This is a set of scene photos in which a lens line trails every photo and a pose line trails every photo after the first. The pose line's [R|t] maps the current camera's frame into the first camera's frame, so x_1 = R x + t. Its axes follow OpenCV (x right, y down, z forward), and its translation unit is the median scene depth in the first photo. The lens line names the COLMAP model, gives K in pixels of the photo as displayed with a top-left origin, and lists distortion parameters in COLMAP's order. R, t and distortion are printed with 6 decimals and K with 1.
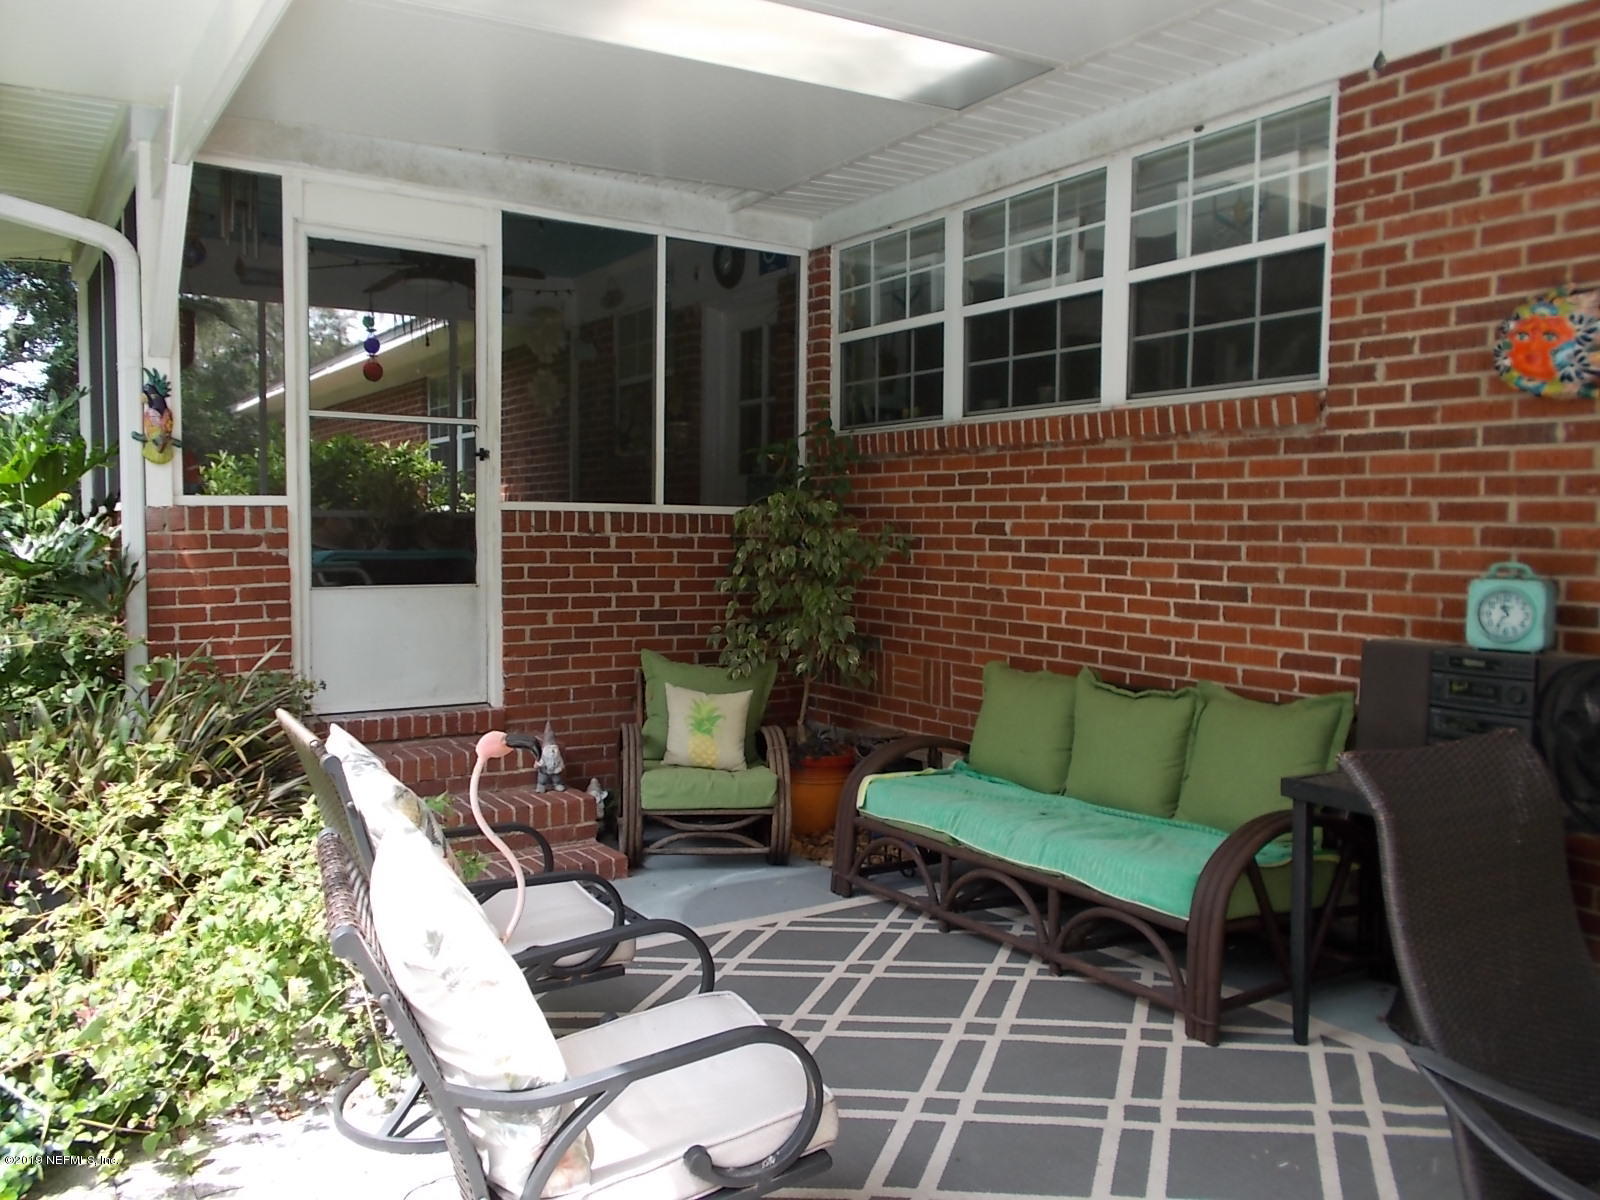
lens RADIAL K [[1268.2, 0, 795.0], [0, 1268.2, 595.1], [0, 0, 1]] dist [0.028998, -0.013609]
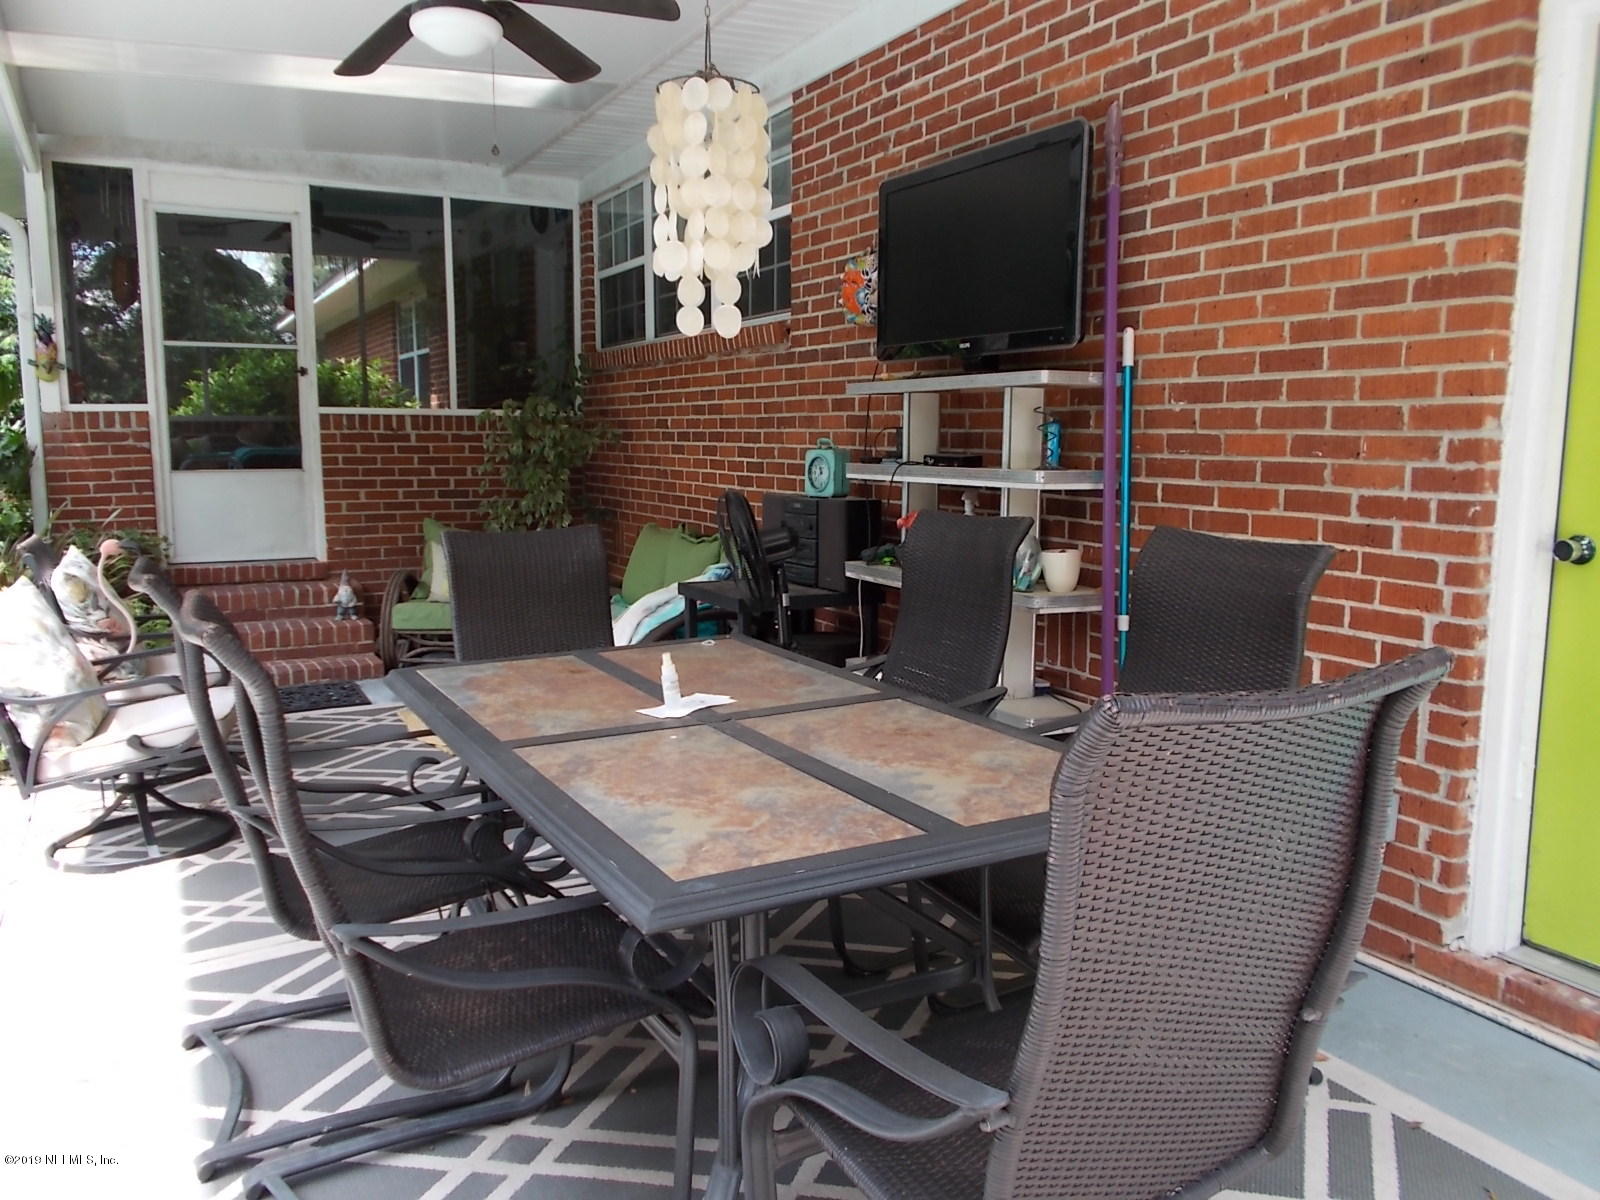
lens RADIAL K [[1268.2, 0, 798.9], [0, 1268.2, 594.8], [0, 0, 1]] dist [0.028998, -0.013609]
pose [[0.995196, 0.002920, -0.097857, 0.434010], [0.003850, 0.997615, 0.068923, 0.035375], [0.097825, -0.068969, 0.992811, -0.316420]]
